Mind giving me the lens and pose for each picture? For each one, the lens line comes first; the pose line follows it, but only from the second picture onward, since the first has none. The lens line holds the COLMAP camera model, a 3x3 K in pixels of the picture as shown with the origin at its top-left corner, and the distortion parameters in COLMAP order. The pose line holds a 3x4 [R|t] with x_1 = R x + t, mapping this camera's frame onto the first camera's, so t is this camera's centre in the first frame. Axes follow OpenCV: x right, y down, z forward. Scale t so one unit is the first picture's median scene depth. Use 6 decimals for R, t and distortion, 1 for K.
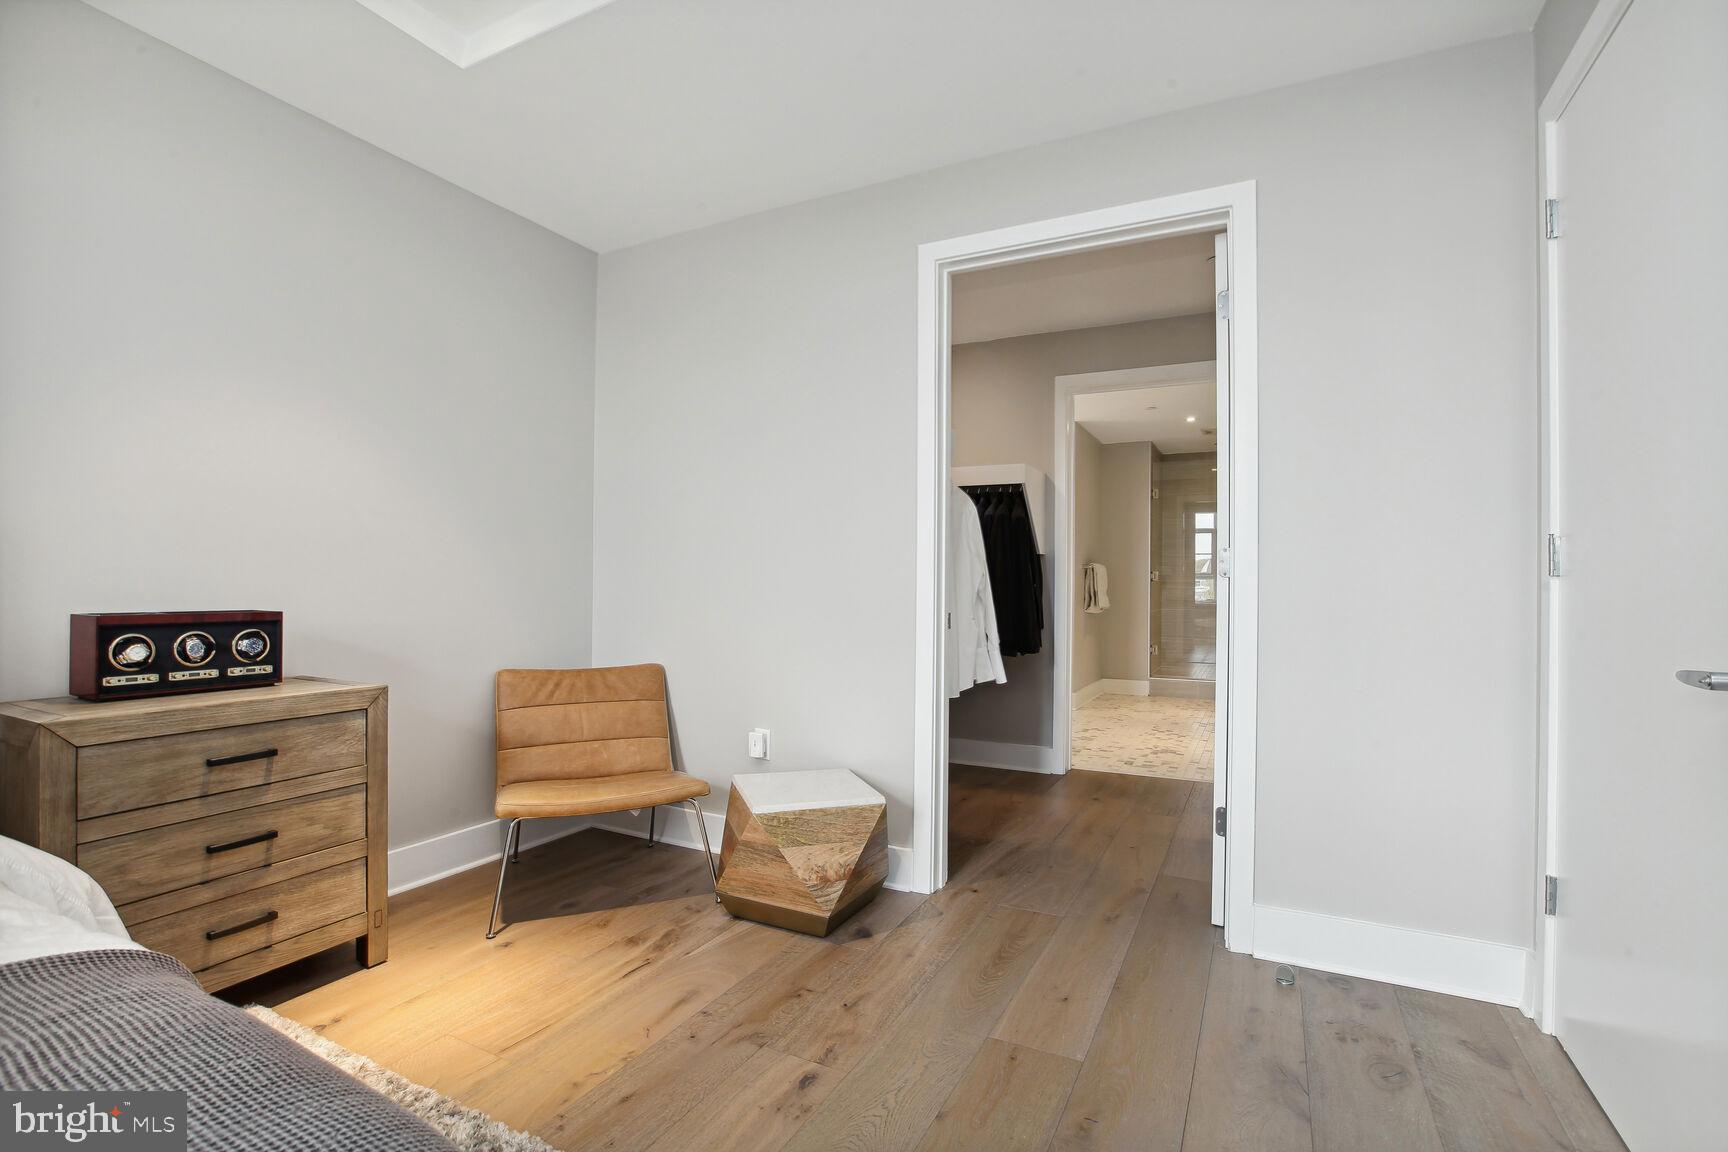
lens RADIAL K [[802.0, 0, 866.1], [0, 802.0, 558.8], [0, 0, 1]] dist [-0.031660, 0.000808]
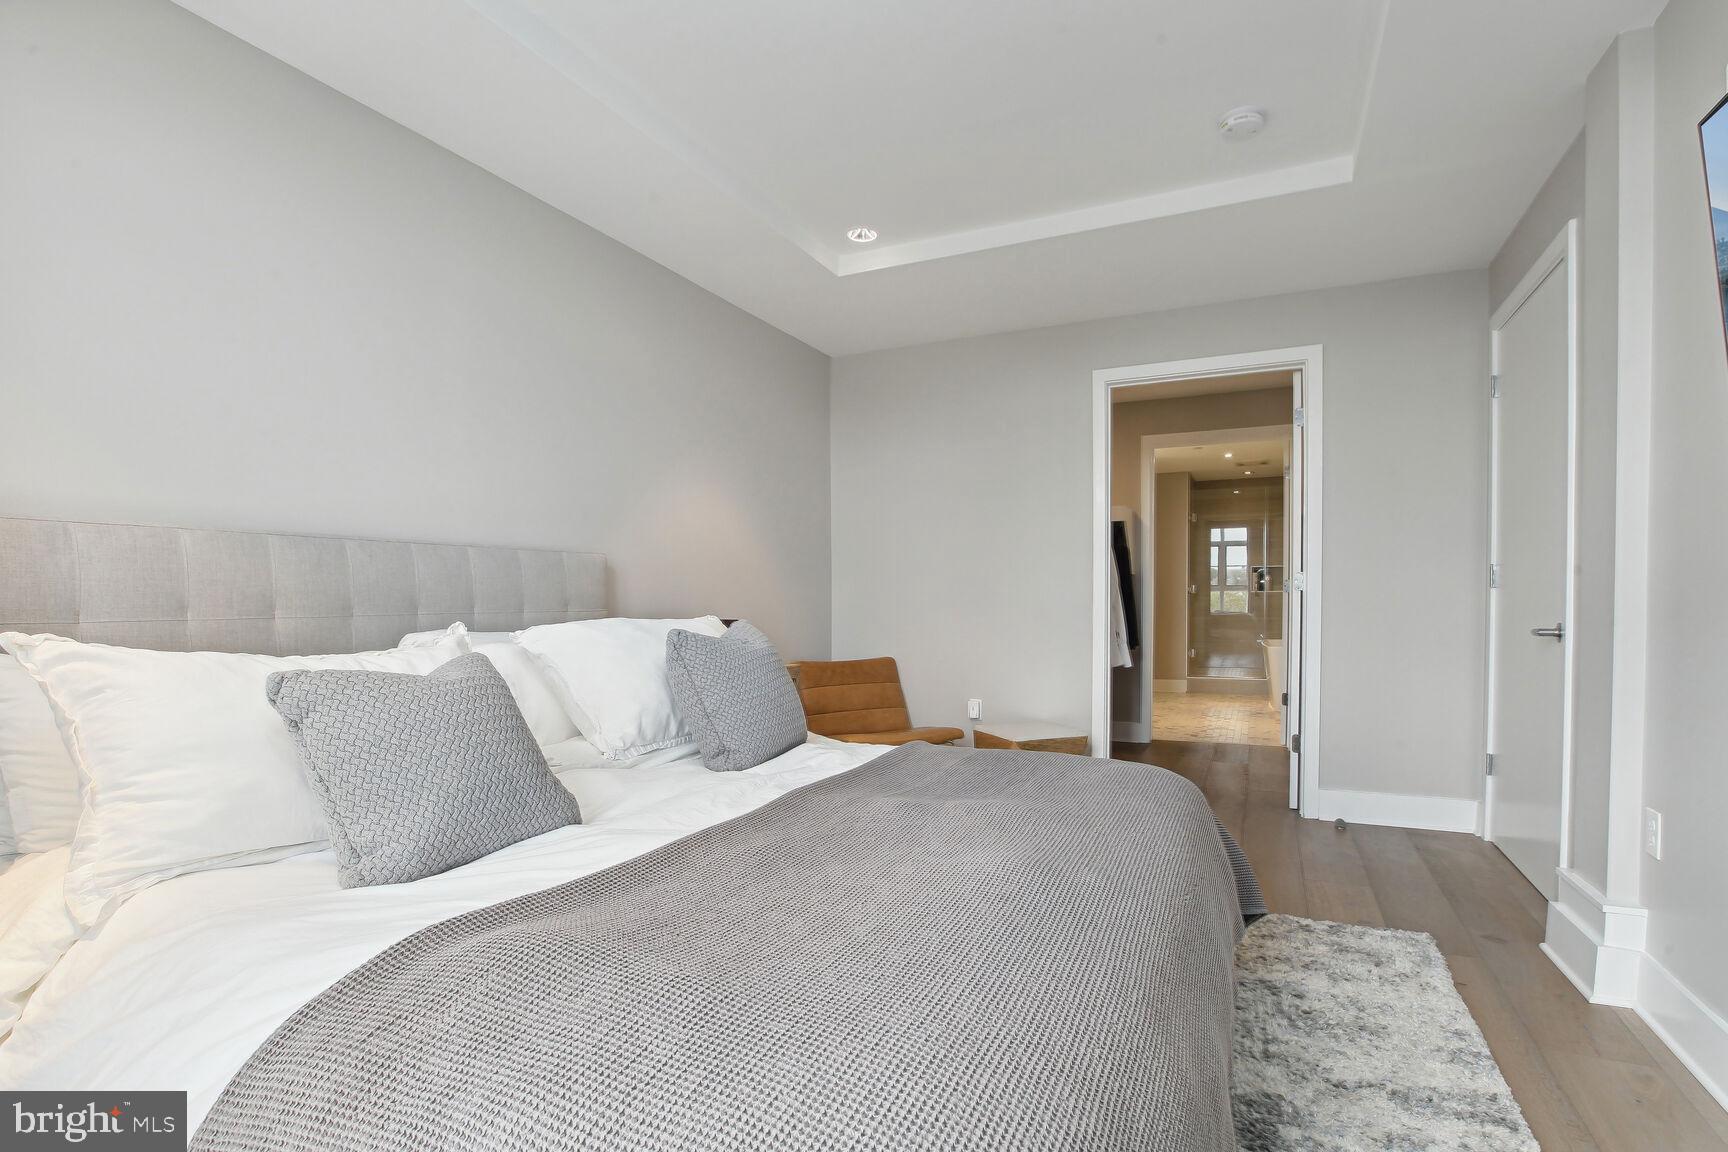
lens RADIAL K [[848.3, 0, 863.9], [0, 848.3, 606.3], [0, 0, 1]] dist [-0.036242, -0.000017]
pose [[0.999563, -0.016497, 0.024525, -0.369071], [0.015537, 0.999125, 0.038820, -0.018701], [-0.025144, -0.038422, 0.998945, -0.525099]]
